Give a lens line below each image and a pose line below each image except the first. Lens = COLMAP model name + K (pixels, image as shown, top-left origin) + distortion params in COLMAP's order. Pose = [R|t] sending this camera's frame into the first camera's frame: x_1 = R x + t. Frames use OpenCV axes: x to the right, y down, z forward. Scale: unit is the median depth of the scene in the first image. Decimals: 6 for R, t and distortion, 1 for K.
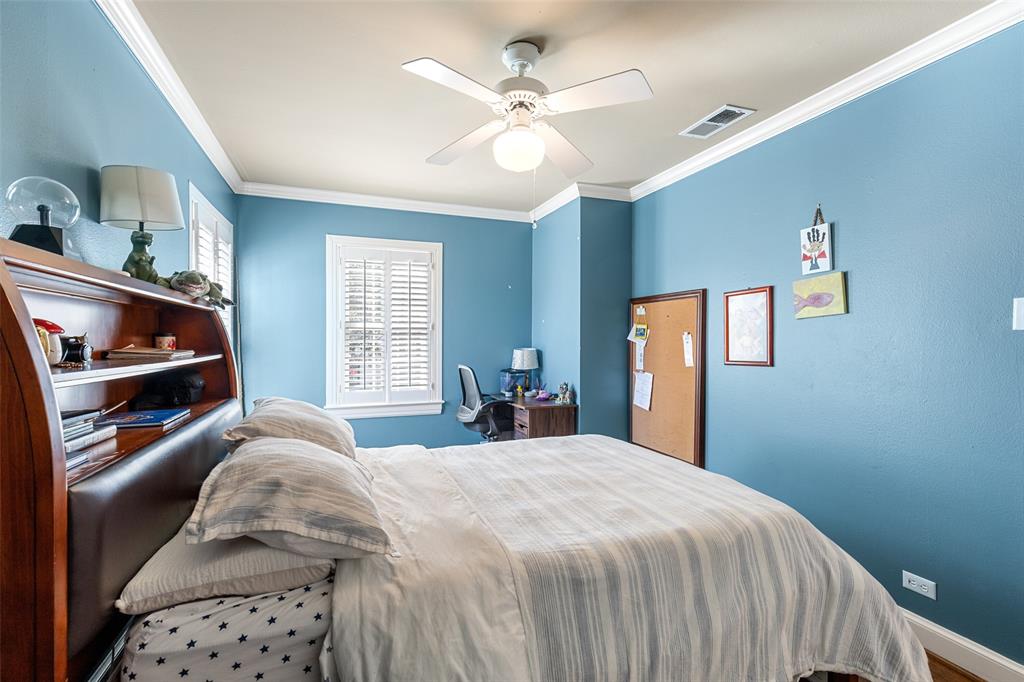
lens RADIAL K [[458.5, 0, 508.0], [0, 458.5, 341.0], [0, 0, 1]] dist [0.004823, 0.000156]
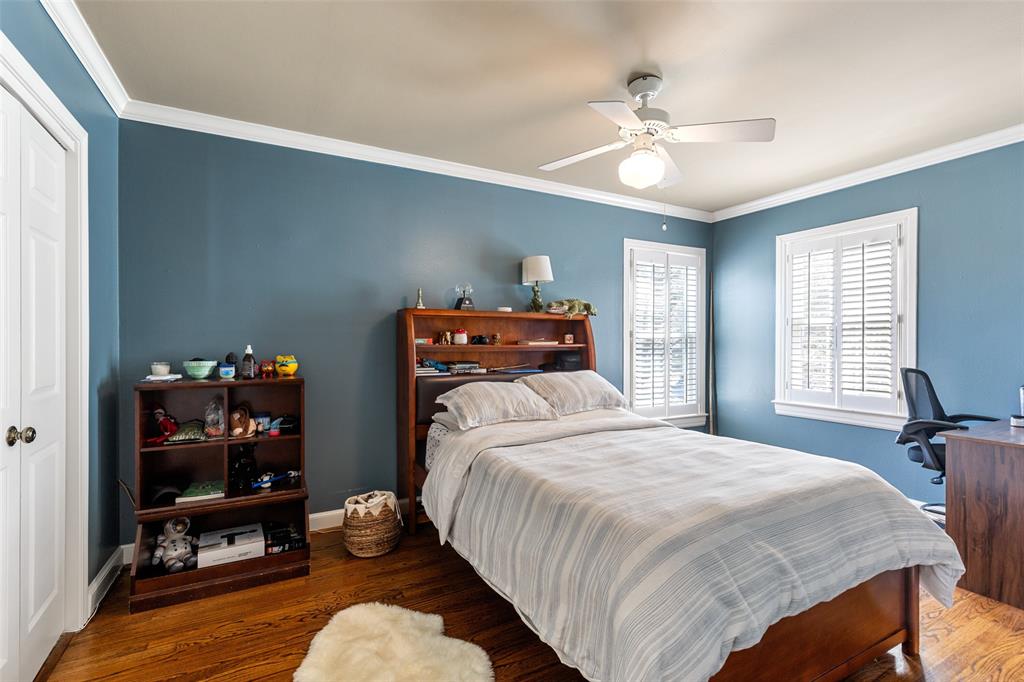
lens RADIAL K [[458.5, 0, 508.6], [0, 458.5, 342.6], [0, 0, 1]] dist [0.004823, 0.000156]
pose [[0.141992, 0.001573, -0.989867, 0.992341], [-0.003120, 0.999994, 0.001141, 0.020013], [0.989863, 0.002927, 0.141996, 0.443205]]
